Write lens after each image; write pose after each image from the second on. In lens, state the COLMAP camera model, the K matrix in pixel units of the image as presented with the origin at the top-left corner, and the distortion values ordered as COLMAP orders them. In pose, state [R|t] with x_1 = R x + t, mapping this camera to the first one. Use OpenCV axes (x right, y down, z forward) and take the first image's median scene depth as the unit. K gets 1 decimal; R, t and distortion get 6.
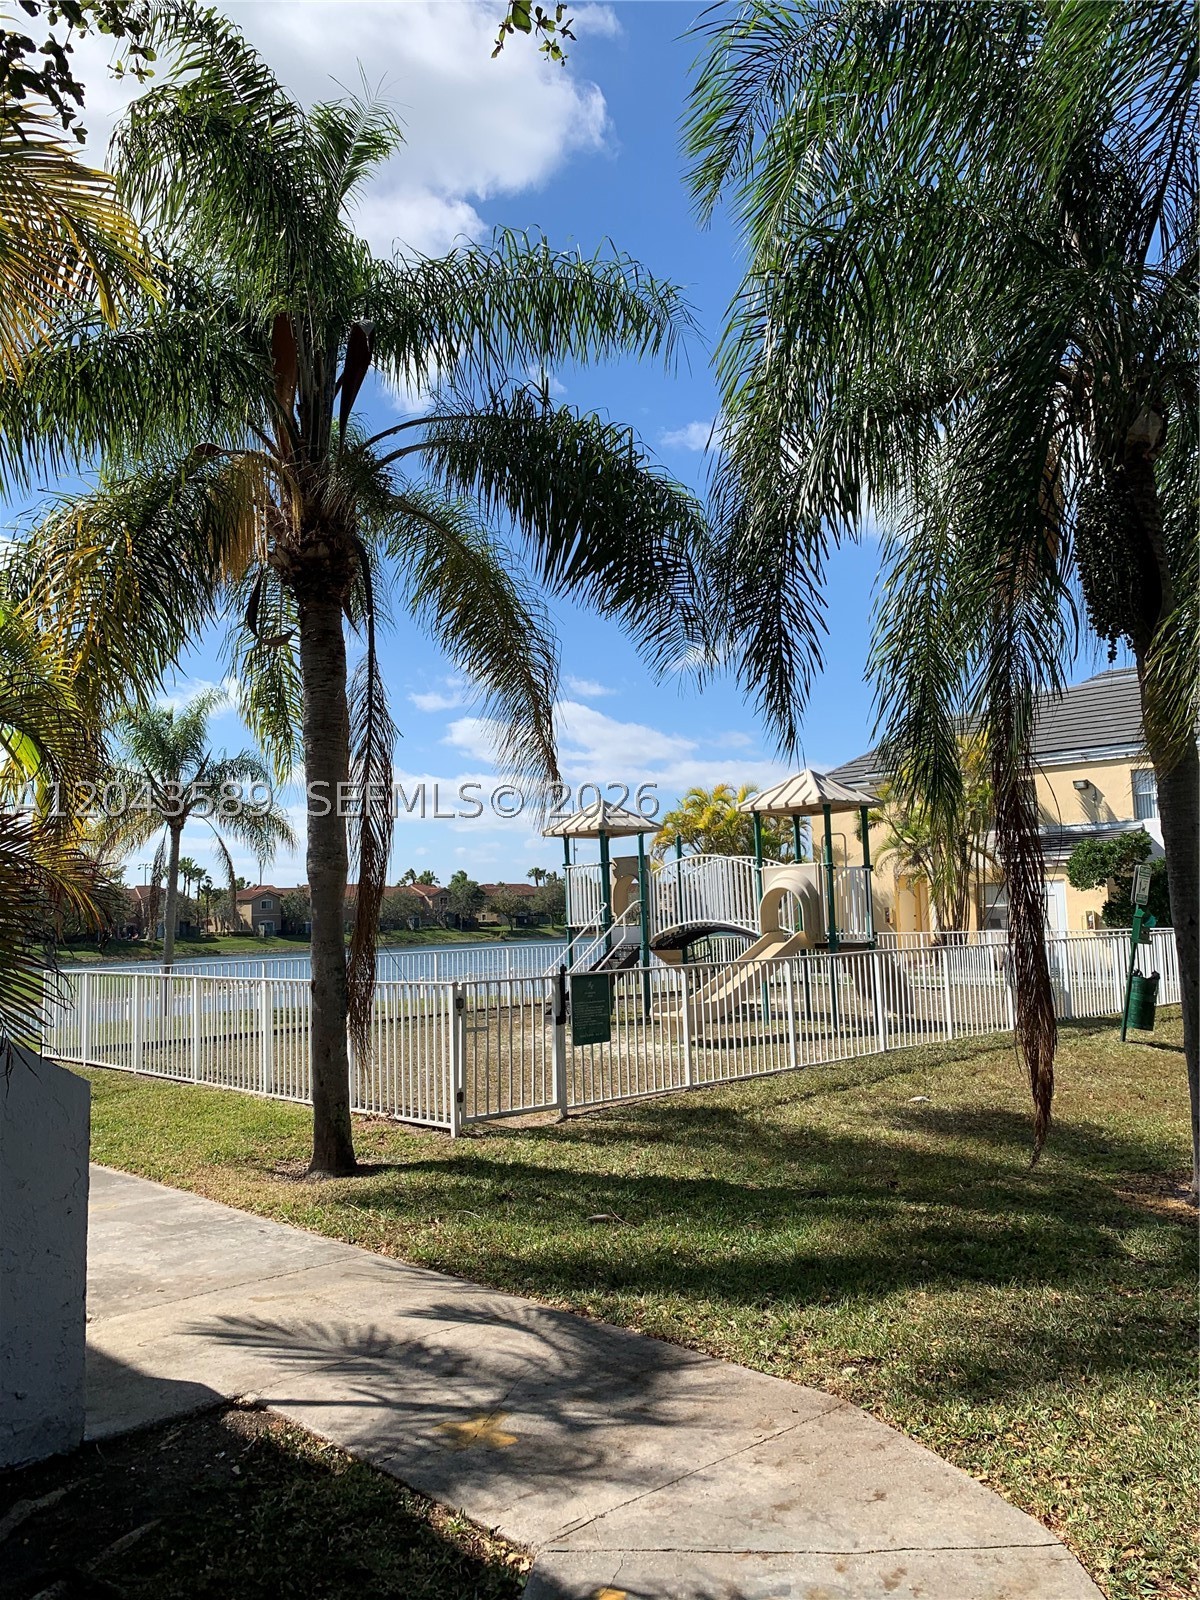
lens RADIAL K [[1239.2, 0, 600.0], [0, 1239.2, 800.0], [0, 0, 1]] dist [0.034065, -0.032118]
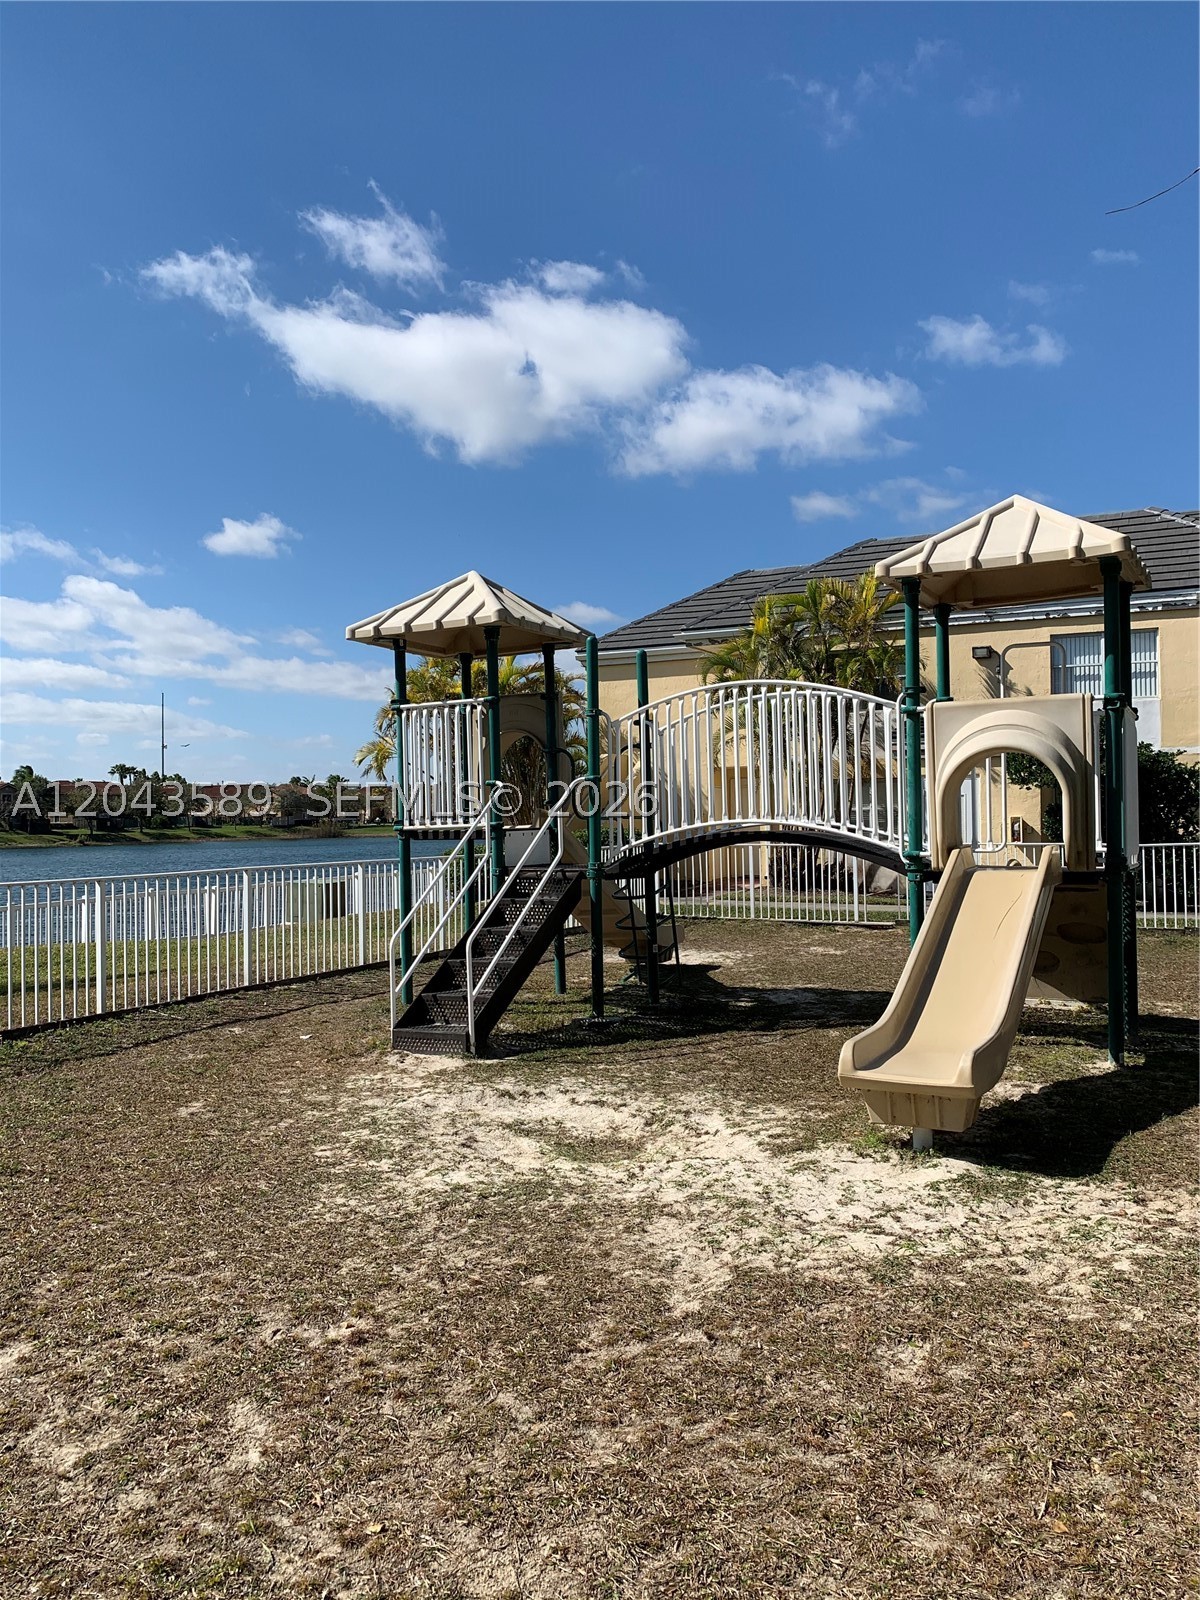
lens RADIAL K [[1236.4, 0, 600.0], [0, 1236.4, 800.0], [0, 0, 1]] dist [0.028244, -0.016803]
pose [[0.947472, 0.023457, 0.318977, -0.173312], [-0.047049, 0.996679, 0.066459, 0.097258], [-0.316359, -0.077975, 0.945429, 0.946560]]
